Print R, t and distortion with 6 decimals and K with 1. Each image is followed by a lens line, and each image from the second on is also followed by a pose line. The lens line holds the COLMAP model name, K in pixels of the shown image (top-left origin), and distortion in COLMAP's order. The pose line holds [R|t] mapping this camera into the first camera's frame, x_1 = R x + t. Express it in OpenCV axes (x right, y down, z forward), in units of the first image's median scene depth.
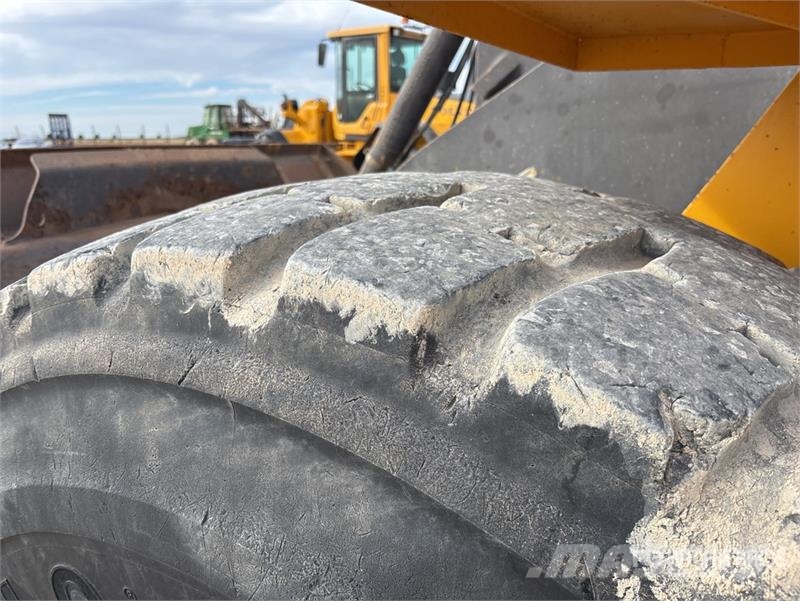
lens RADIAL K [[622.0, 0, 400.0], [0, 622.0, 300.5], [0, 0, 1]] dist [0.012827, -0.001025]
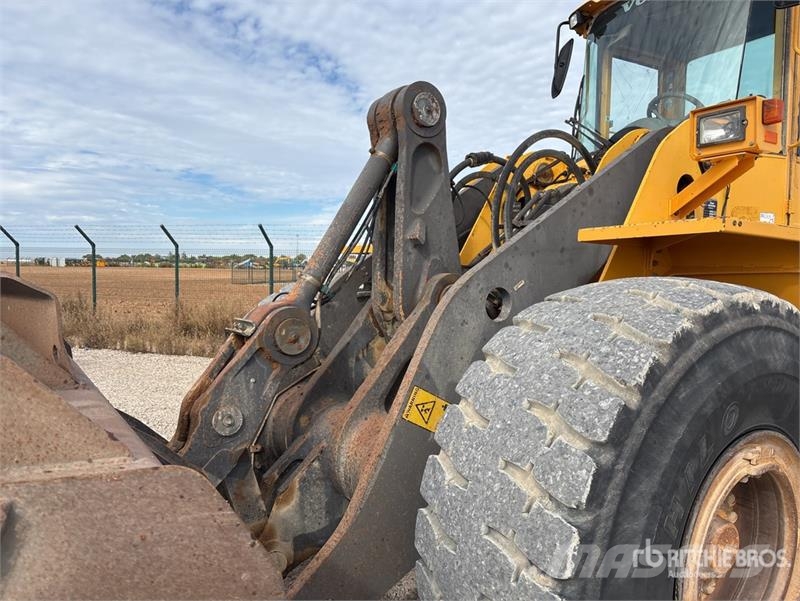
lens RADIAL K [[601.9, 0, 404.1], [0, 601.9, 302.0], [0, 0, 1]] dist [0.066059, -0.122514]
pose [[0.426113, -0.036352, 0.903939, -1.941197], [0.216676, 0.974211, -0.062962, -0.103264], [-0.878339, 0.222690, 0.423001, 0.528940]]
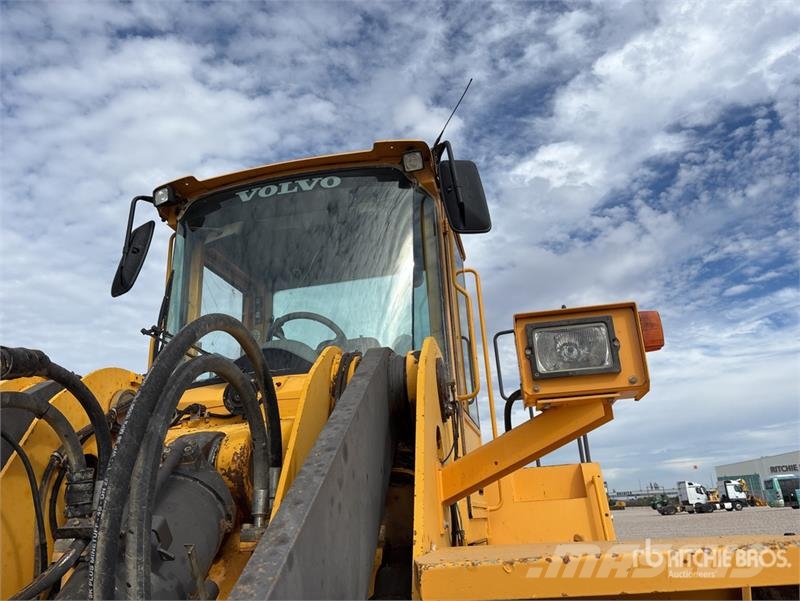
lens RADIAL K [[606.7, 0, 412.1], [0, 606.7, 298.9], [0, 0, 1]] dist [-0.002024, -0.007331]
pose [[-0.381662, 0.336032, 0.861056, -0.514816], [0.291013, 0.927883, -0.233120, -0.484870], [-0.877294, 0.161606, -0.451927, 1.127341]]
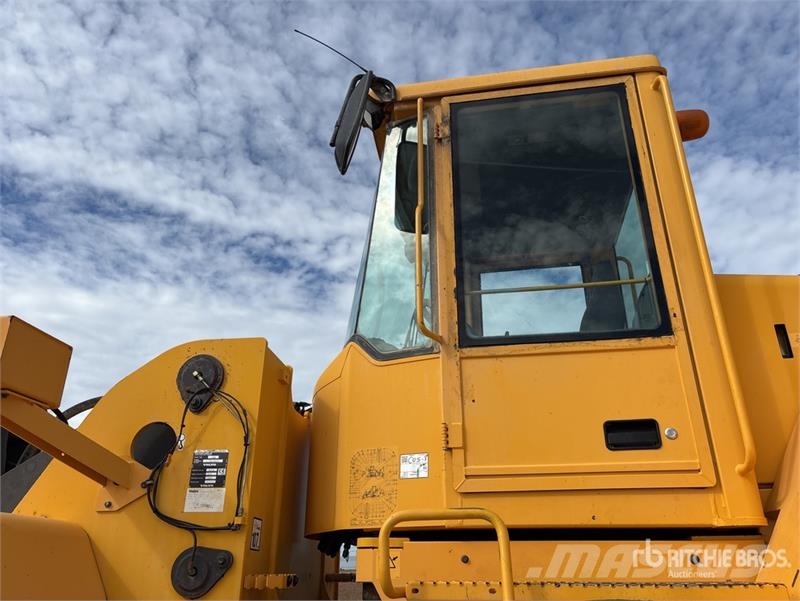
lens RADIAL K [[622.0, 0, 400.0], [0, 622.0, 300.5], [0, 0, 1]] dist [0.012827, -0.001025]
pose [[0.902848, 0.162501, 0.398069, 0.706176], [0.118683, 0.795669, -0.593991, 0.344608], [-0.413255, 0.583528, 0.699082, -1.291680]]
